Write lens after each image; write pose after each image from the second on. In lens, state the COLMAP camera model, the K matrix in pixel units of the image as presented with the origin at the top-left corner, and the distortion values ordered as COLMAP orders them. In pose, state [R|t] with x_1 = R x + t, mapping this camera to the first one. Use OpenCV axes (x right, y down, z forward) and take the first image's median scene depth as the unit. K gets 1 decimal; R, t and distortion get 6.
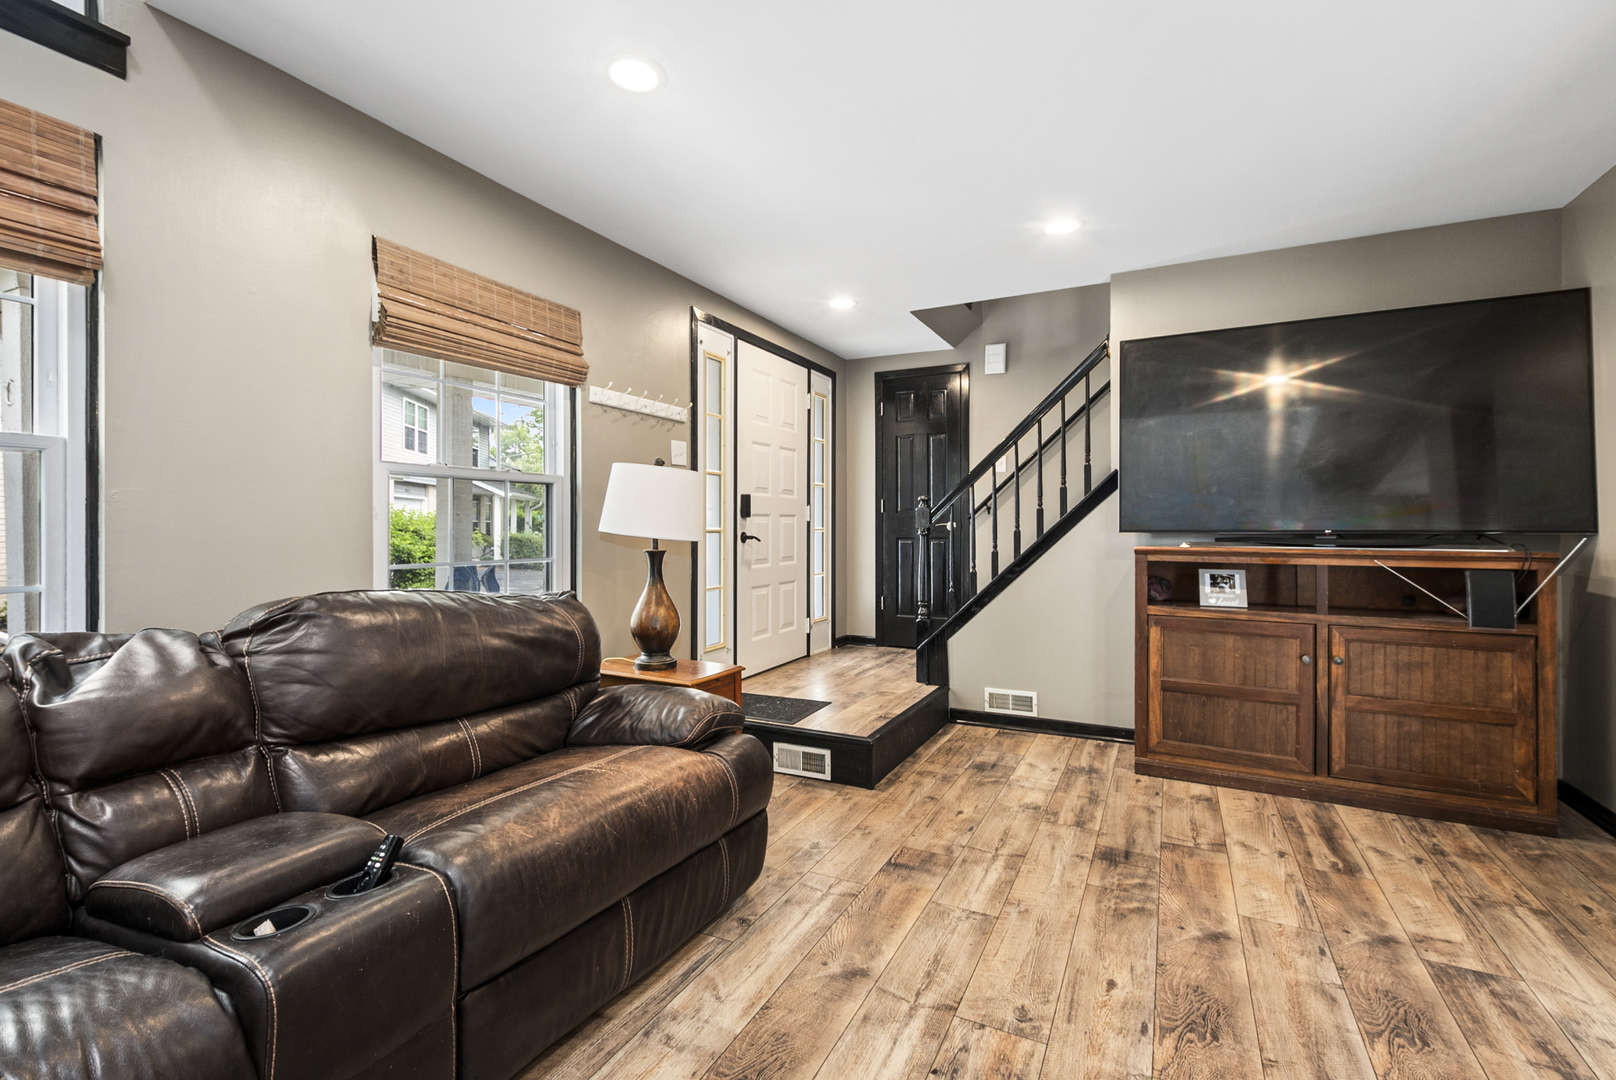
lens RADIAL K [[711.7, 0, 815.2], [0, 711.7, 529.9], [0, 0, 1]] dist [0.000020, -0.000519]
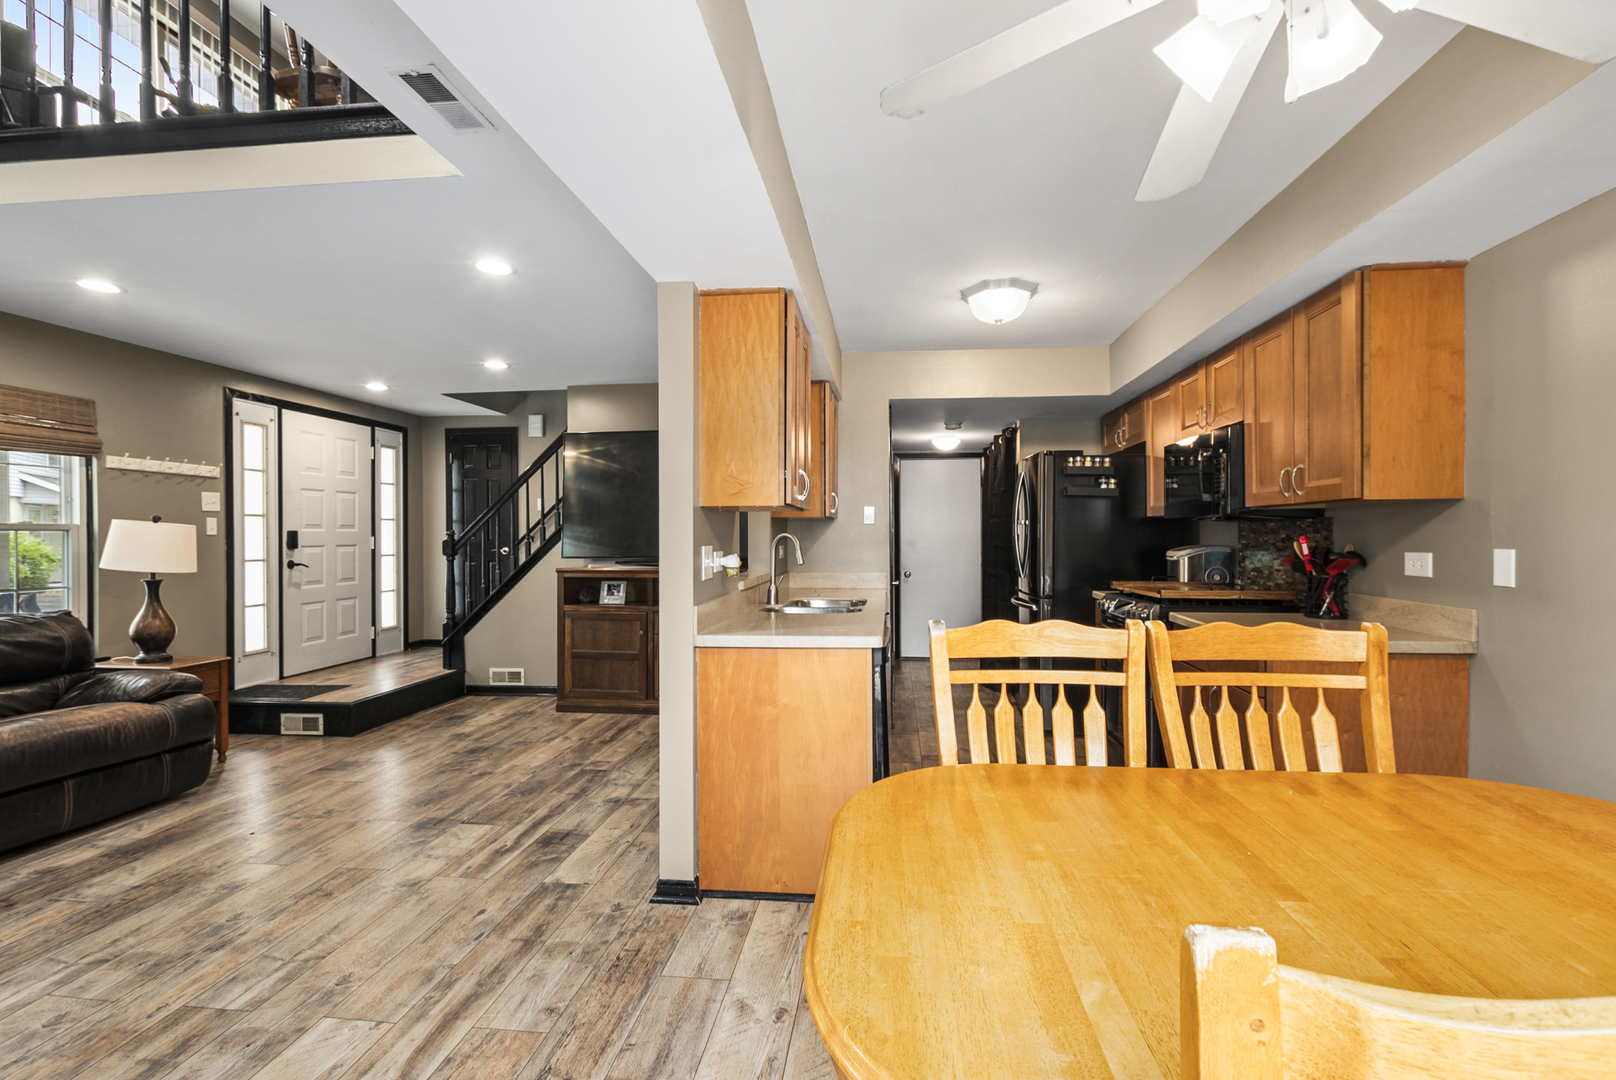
lens RADIAL K [[709.6, 0, 822.3], [0, 709.6, 539.6], [0, 0, 1]] dist [0.002223, -0.001002]
pose [[0.936084, -0.006573, 0.351715, 0.519707], [0.006886, 0.999976, 0.000361, -0.042266], [-0.351709, 0.002084, 0.936107, -0.789866]]
